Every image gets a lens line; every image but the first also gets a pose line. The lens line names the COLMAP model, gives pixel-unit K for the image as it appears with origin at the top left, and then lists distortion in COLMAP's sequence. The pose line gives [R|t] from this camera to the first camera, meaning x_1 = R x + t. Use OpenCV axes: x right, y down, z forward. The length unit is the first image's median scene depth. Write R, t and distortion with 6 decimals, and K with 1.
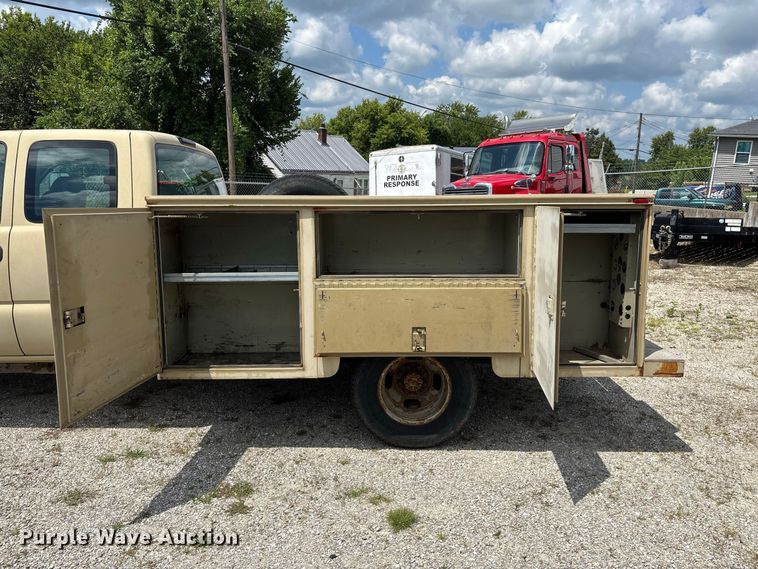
lens RADIAL K [[578.3, 0, 381.1], [0, 578.3, 281.7], [0, 0, 1]] dist [0.044356, -0.051657]
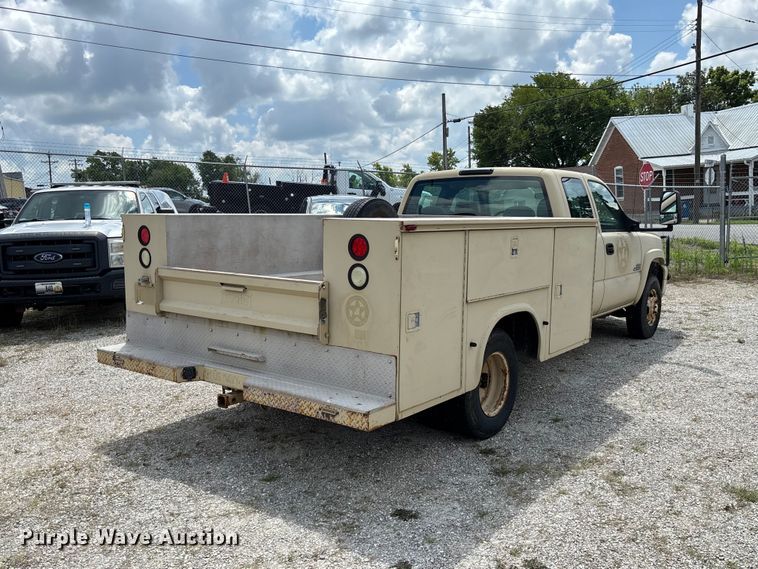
lens RADIAL K [[676.5, 0, 378.3], [0, 676.5, 285.2], [0, 0, 1]] dist [0.026015, -0.006071]
pose [[-0.607929, 0.093755, -0.788437, 0.156744], [-0.116162, 0.971817, 0.205129, -0.044217], [0.785448, 0.216290, -0.579905, 0.278345]]
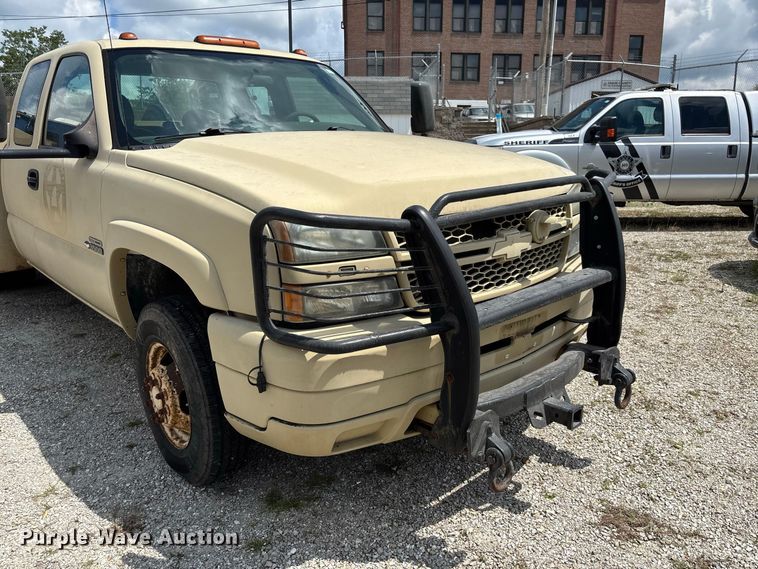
lens RADIAL K [[578.3, 0, 389.3], [0, 578.3, 286.0], [0, 0, 1]] dist [0.044356, -0.051657]
pose [[-0.677040, -0.186987, 0.711795, -0.228362], [0.117439, 0.927340, 0.355315, -0.030404], [-0.726515, 0.324155, -0.605887, 0.226658]]
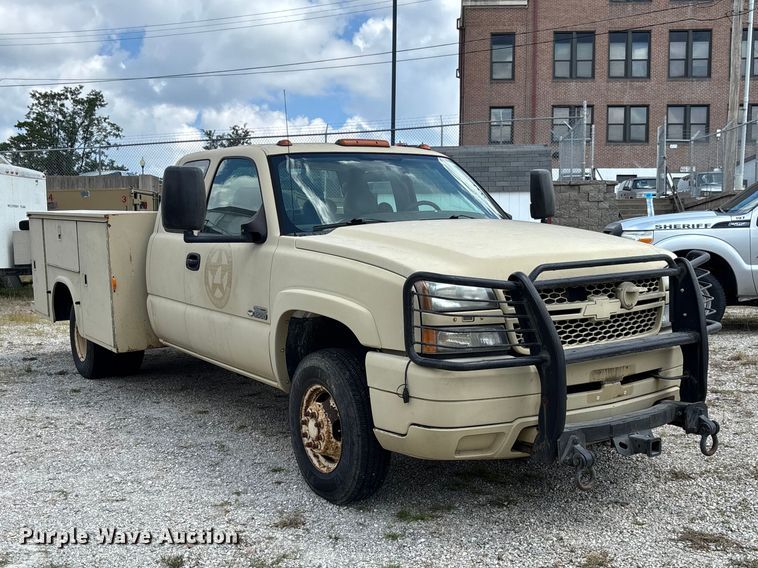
lens RADIAL K [[851.0, 0, 380.6], [0, 851.0, 289.0], [0, 0, 1]] dist [0.046051, 0.000000]
pose [[-0.548172, -0.068925, 0.833521, -0.282879], [0.140621, 0.974816, 0.173090, -0.039114], [-0.824459, 0.212094, -0.524675, 0.271374]]
